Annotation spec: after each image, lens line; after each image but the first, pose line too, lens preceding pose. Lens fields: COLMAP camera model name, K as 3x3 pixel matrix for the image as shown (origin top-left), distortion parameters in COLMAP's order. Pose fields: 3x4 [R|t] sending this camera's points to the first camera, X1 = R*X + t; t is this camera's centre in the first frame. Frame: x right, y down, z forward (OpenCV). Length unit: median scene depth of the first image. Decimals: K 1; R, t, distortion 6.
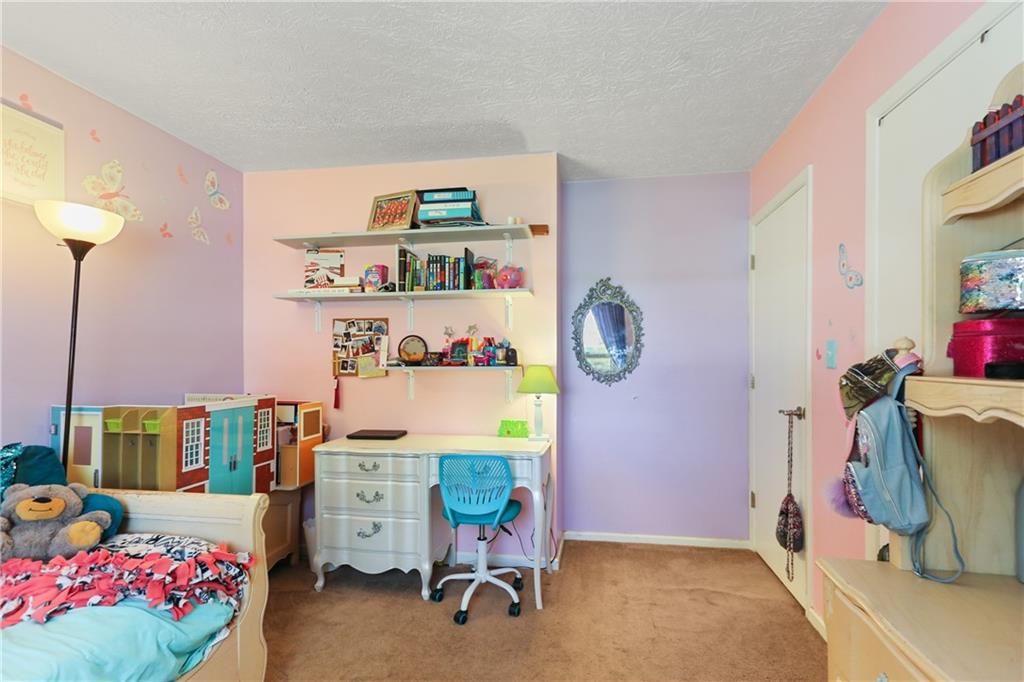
lens RADIAL K [[498.5, 0, 512.0], [0, 498.5, 341.0], [0, 0, 1]] dist [-0.050278, 0.034273]
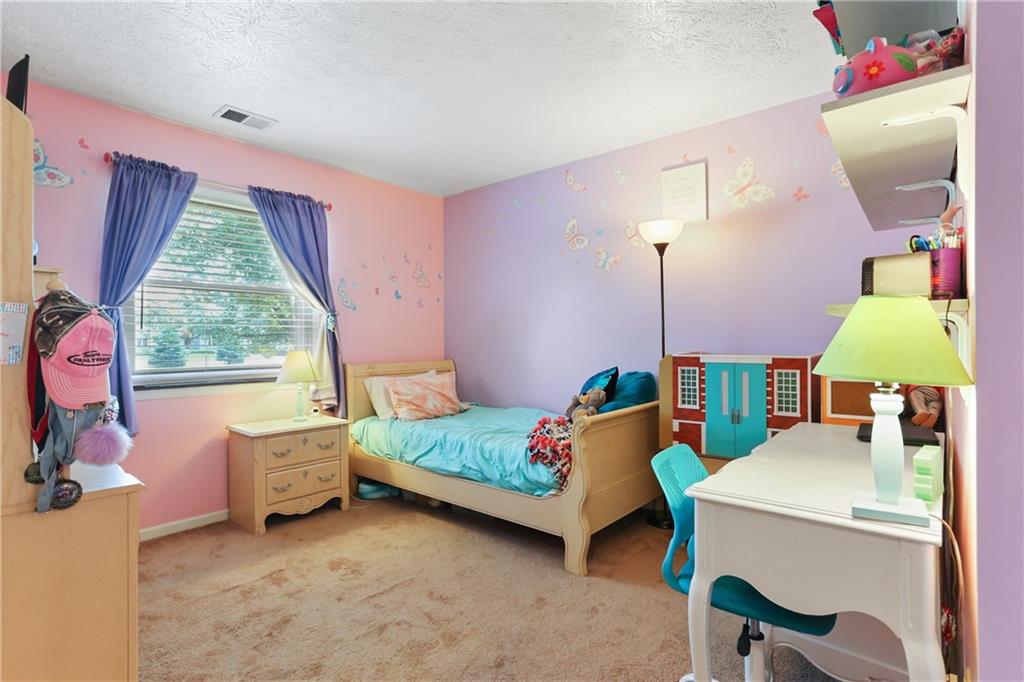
lens RADIAL K [[498.5, 0, 512.0], [0, 498.5, 341.0], [0, 0, 1]] dist [-0.050278, 0.034273]
pose [[-0.518916, -0.004486, -0.854813, 0.555586], [0.035573, 0.999007, -0.026837, 0.102183], [0.854085, -0.044334, -0.518241, 1.141940]]
